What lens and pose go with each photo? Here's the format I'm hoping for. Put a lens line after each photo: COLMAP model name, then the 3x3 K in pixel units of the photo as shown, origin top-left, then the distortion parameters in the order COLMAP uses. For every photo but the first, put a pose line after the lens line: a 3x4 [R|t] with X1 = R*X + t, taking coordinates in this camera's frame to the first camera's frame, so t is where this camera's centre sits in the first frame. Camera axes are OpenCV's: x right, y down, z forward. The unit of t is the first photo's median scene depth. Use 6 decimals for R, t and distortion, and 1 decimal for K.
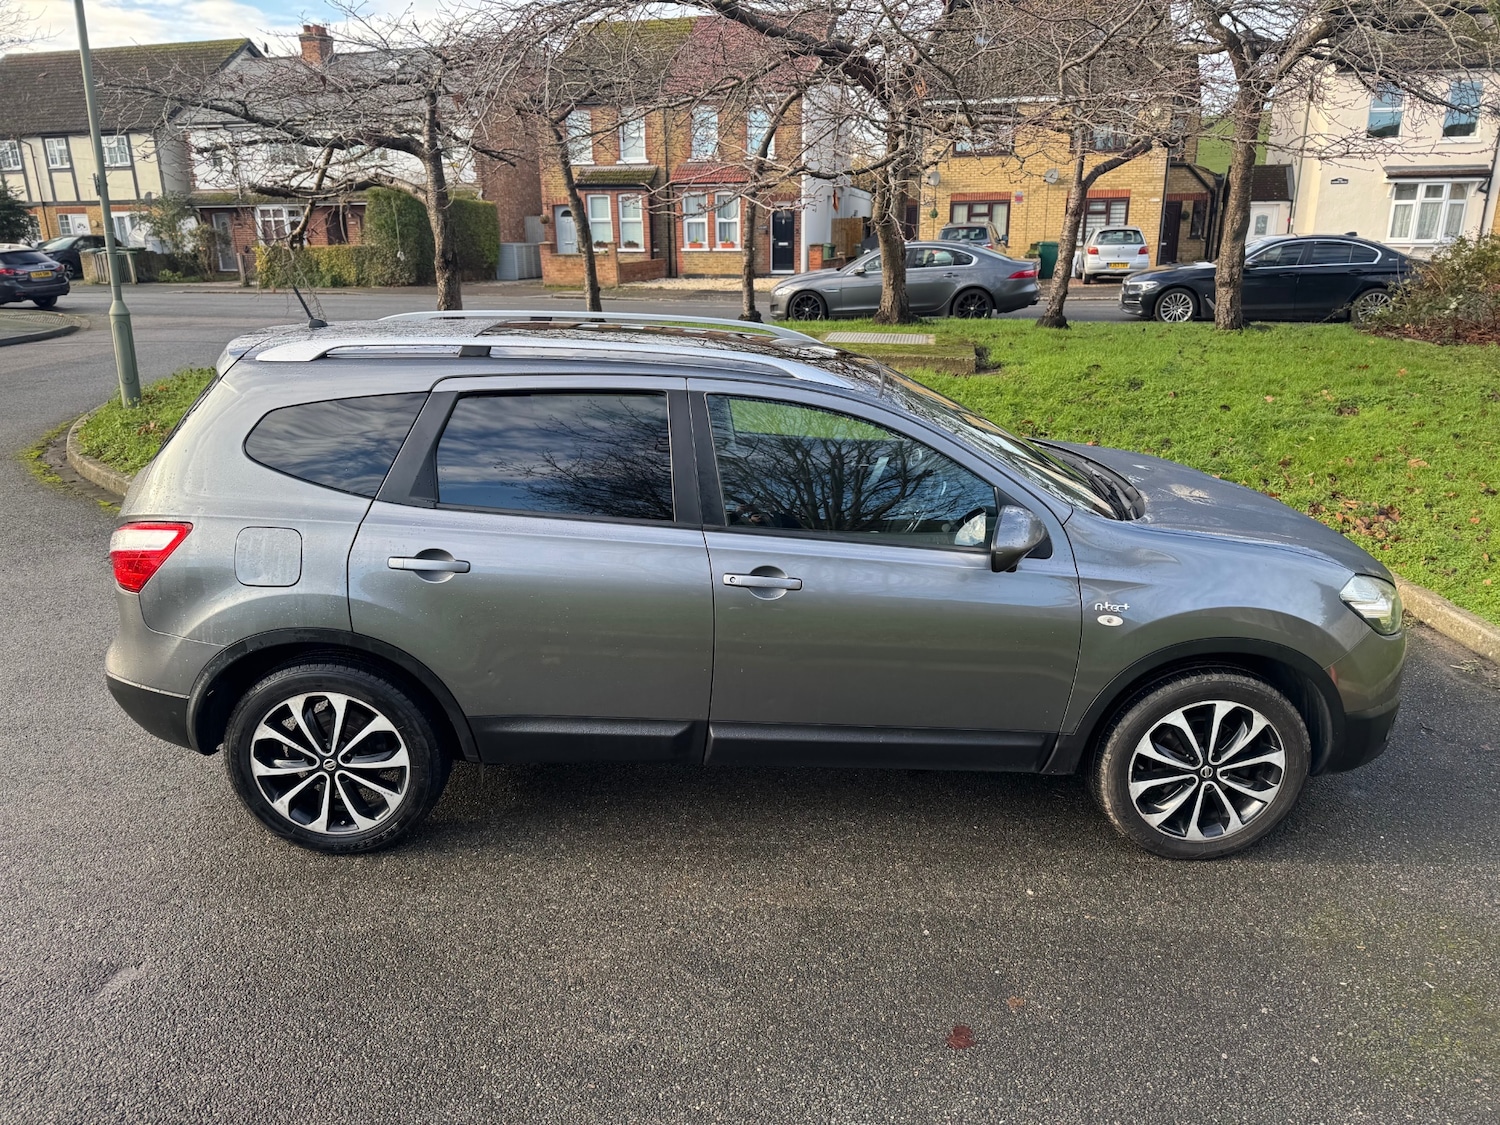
lens RADIAL K [[1059.6, 0, 696.7], [0, 1059.6, 563.0], [0, 0, 1]] dist [0.052808, -0.060086]
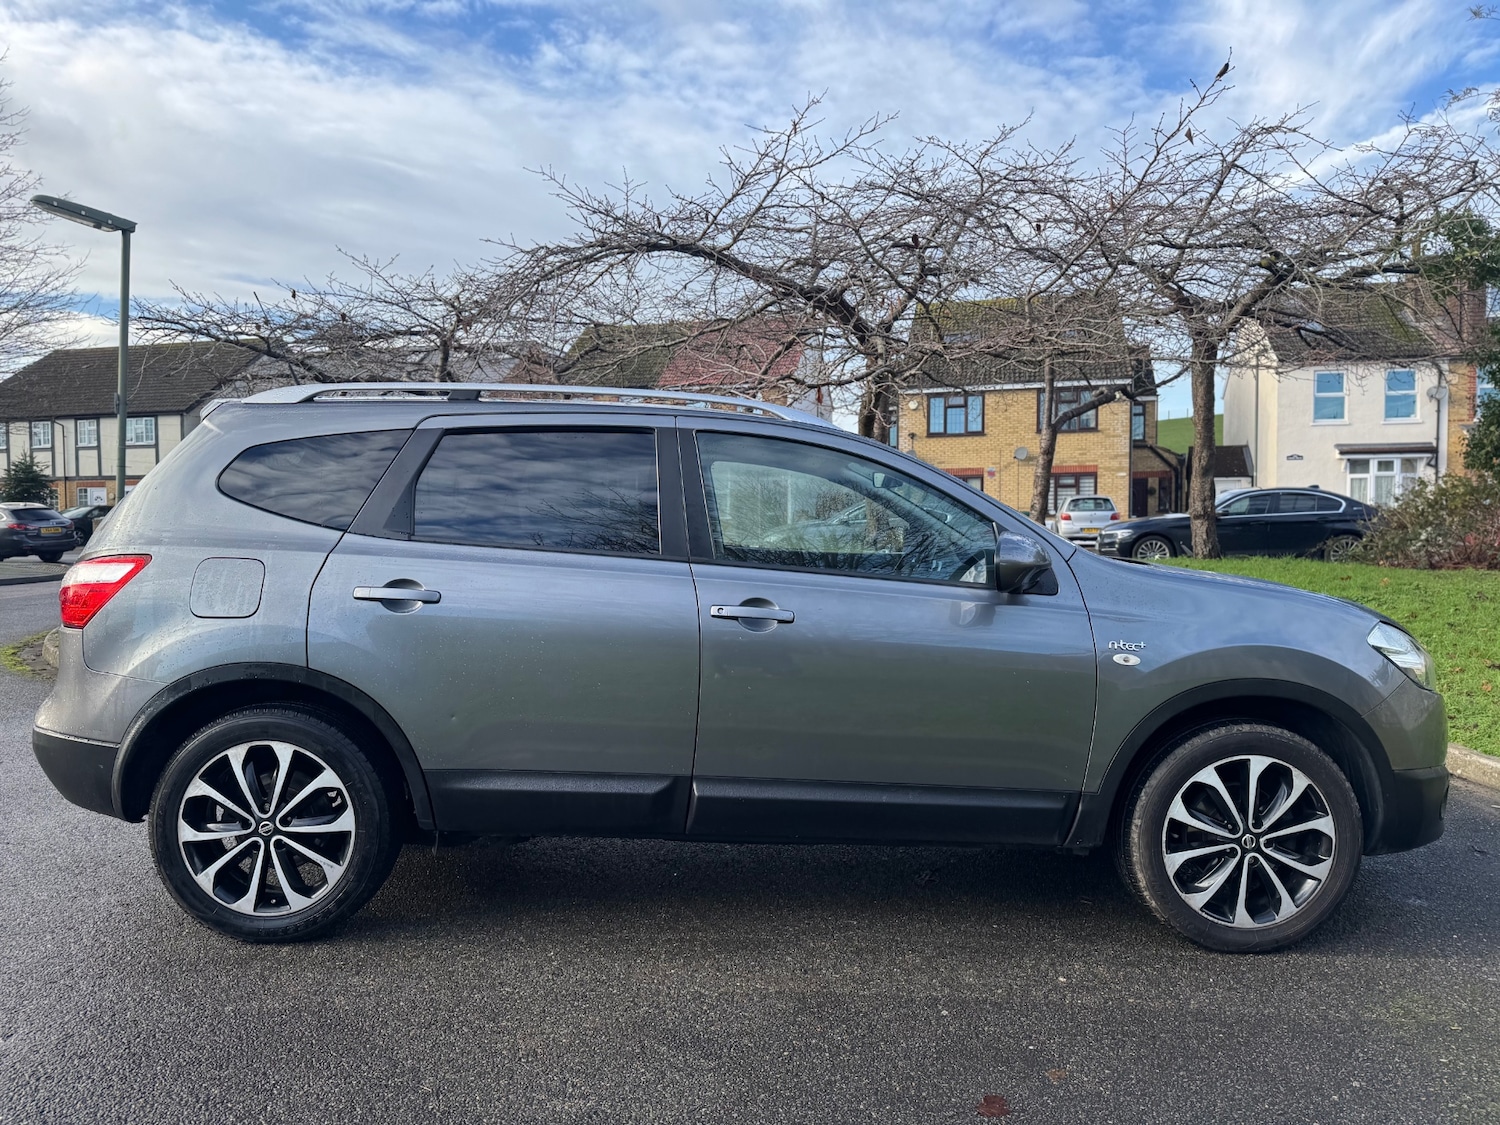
lens RADIAL K [[1062.8, 0, 690.9], [0, 1062.8, 565.6], [0, 0, 1]] dist [0.026712, -0.026156]
pose [[0.999815, 0.018656, 0.004635, 0.002550], [-0.016742, 0.963563, -0.266959, 0.214884], [-0.009446, 0.266832, 0.963697, 0.081382]]
